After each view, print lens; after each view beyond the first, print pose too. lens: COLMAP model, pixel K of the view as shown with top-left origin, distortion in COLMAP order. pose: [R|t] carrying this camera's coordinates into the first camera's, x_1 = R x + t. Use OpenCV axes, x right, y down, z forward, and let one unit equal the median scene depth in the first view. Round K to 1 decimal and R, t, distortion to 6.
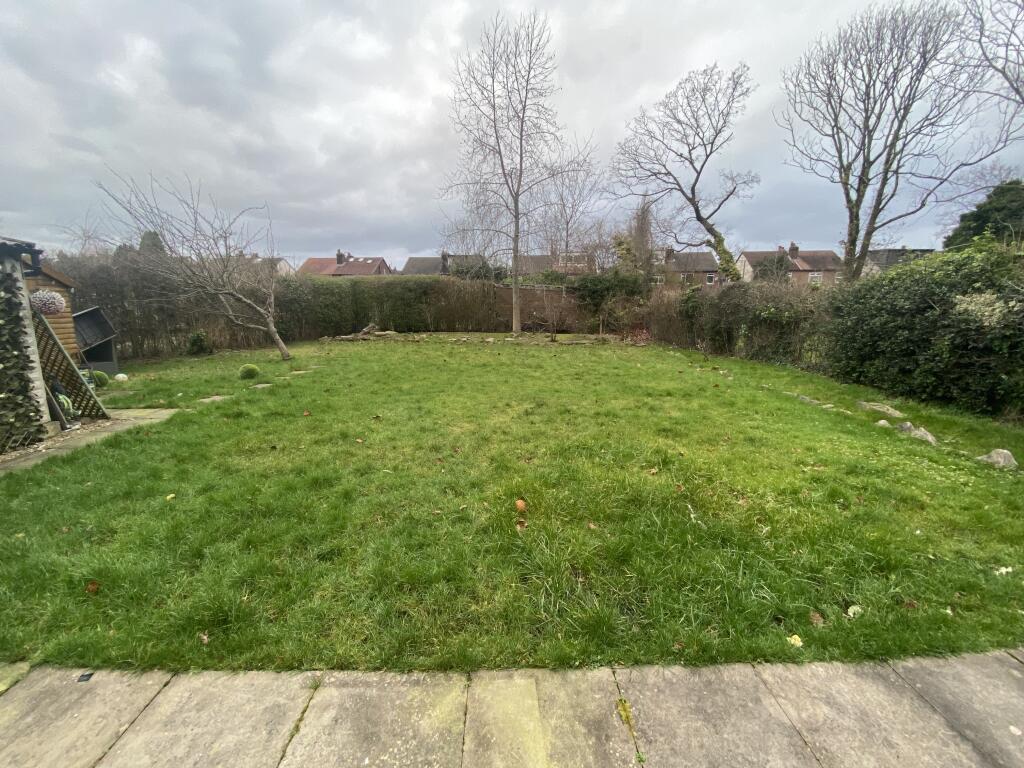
lens RADIAL K [[413.2, 0, 512.5], [0, 413.2, 382.8], [0, 0, 1]] dist [0.018239, -0.018233]
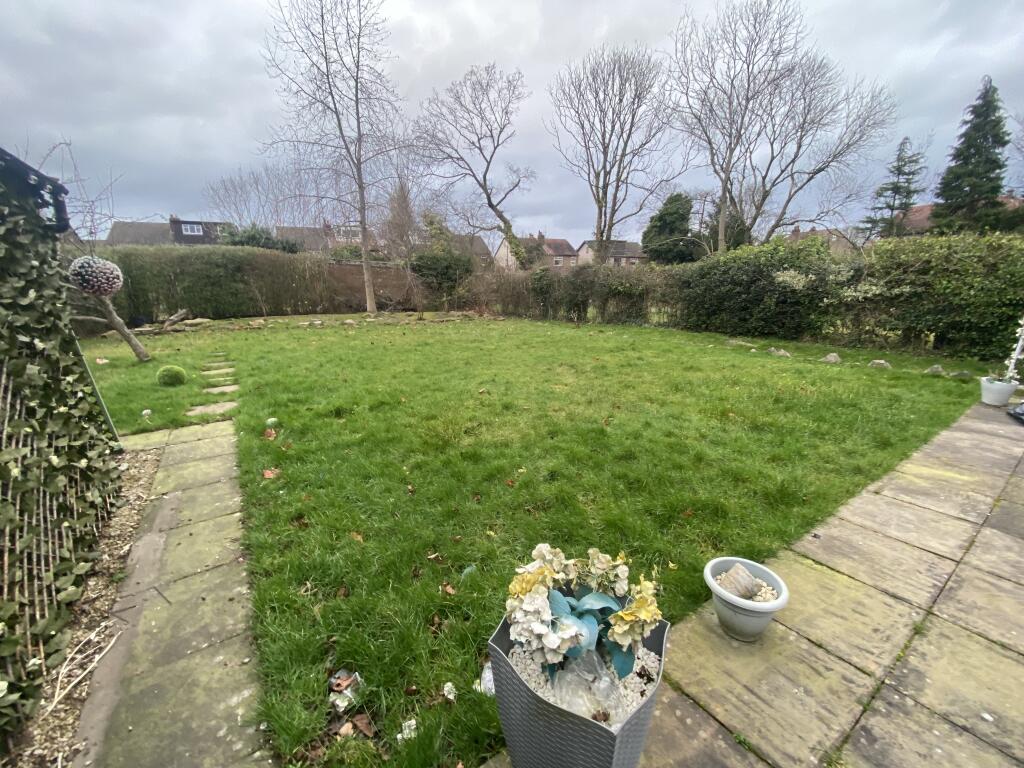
lens RADIAL K [[408.7, 0, 512.0], [0, 408.7, 384.0], [0, 0, 1]] dist [0.020297, -0.022087]
pose [[0.852225, -0.131880, 0.506281, -0.156728], [0.105154, 0.991137, 0.081174, -0.001104], [-0.512500, -0.015941, 0.858539, 0.018806]]
